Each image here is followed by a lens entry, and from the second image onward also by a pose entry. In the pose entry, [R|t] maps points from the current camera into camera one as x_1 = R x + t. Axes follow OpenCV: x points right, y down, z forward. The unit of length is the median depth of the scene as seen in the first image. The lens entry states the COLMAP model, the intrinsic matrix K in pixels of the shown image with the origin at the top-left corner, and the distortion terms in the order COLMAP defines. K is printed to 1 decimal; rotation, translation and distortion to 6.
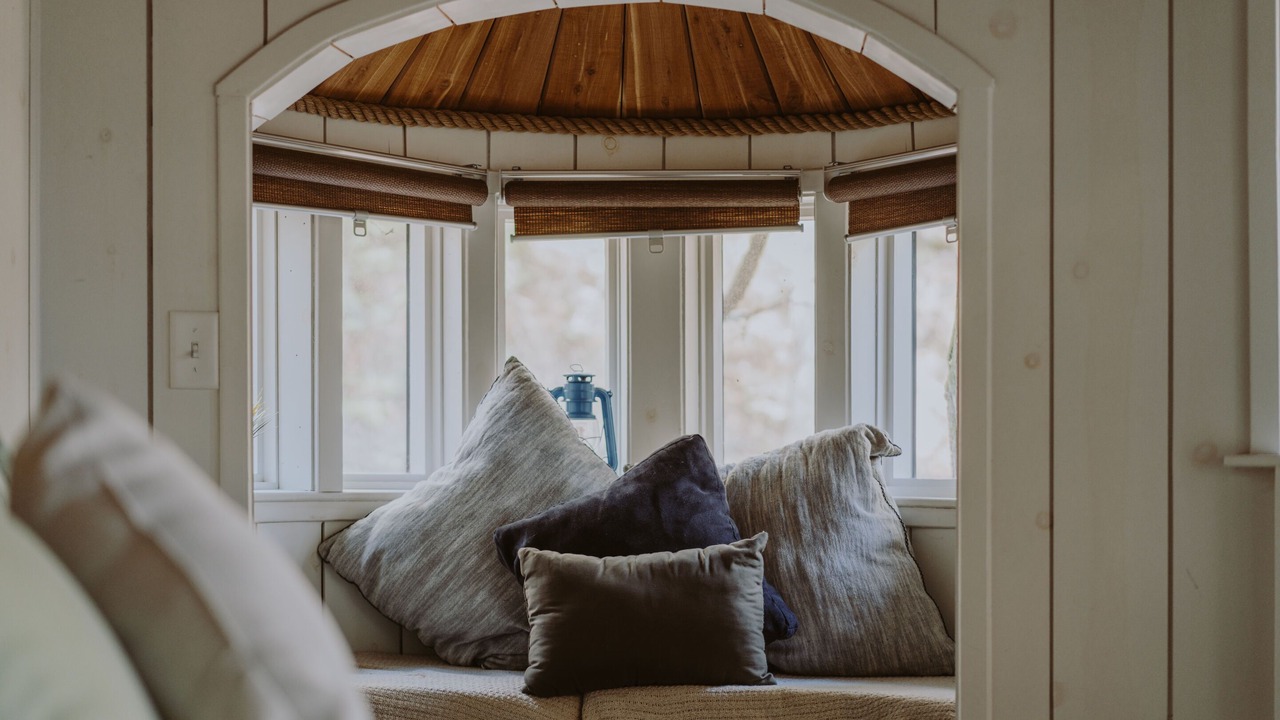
lens RADIAL K [[2100.1, 0, 639.9], [0, 2100.1, 359.6], [0, 0, 1]] dist [0.033612, 0.000000]
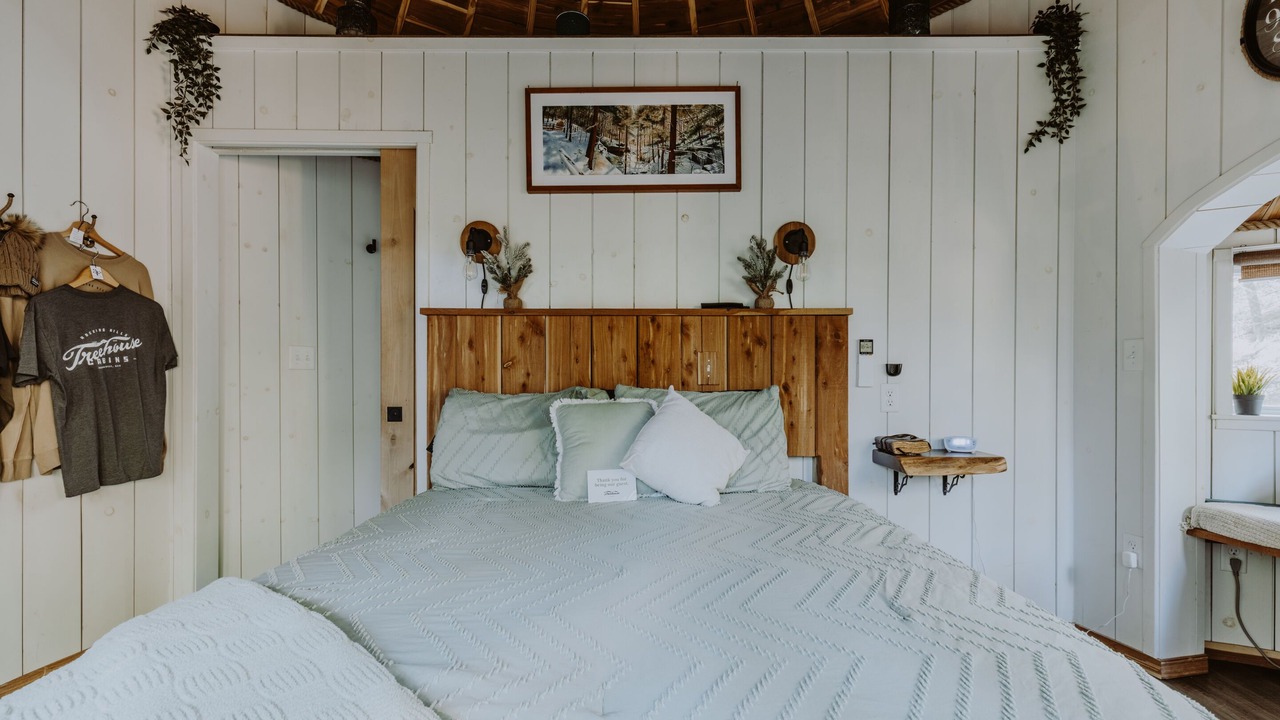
lens RADIAL K [[568.1, 0, 644.9], [0, 568.1, 369.3], [0, 0, 1]] dist [-0.004274, -0.002602]
pose [[-0.037512, -0.010327, -0.999243, 0.397858], [0.039973, 0.999131, -0.011826, 0.000240], [0.998496, -0.040386, -0.037066, 0.418394]]
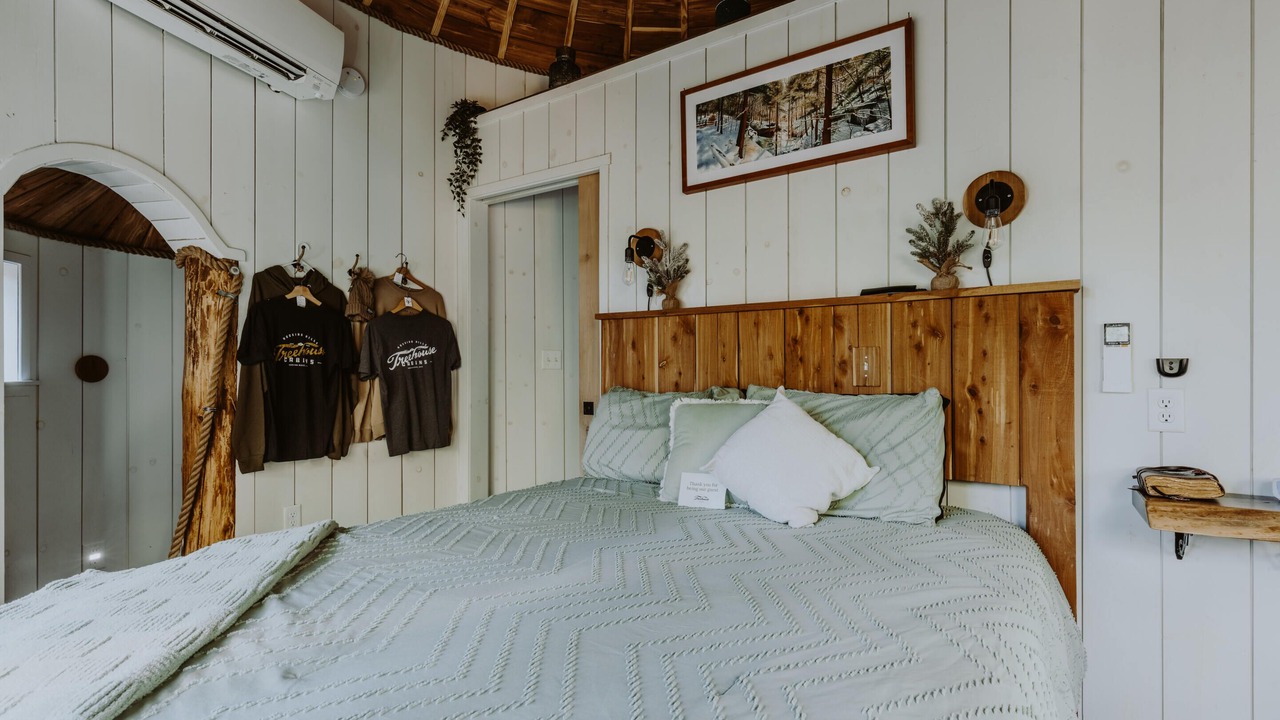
lens RADIAL K [[568.1, 0, 643.3], [0, 568.1, 365.4], [0, 0, 1]] dist [-0.004274, -0.002602]
pose [[-0.585392, -0.014626, -0.810619, 0.313832], [0.029072, 0.998816, -0.039016, 0.008000], [0.810229, -0.046405, -0.584273, 0.605856]]
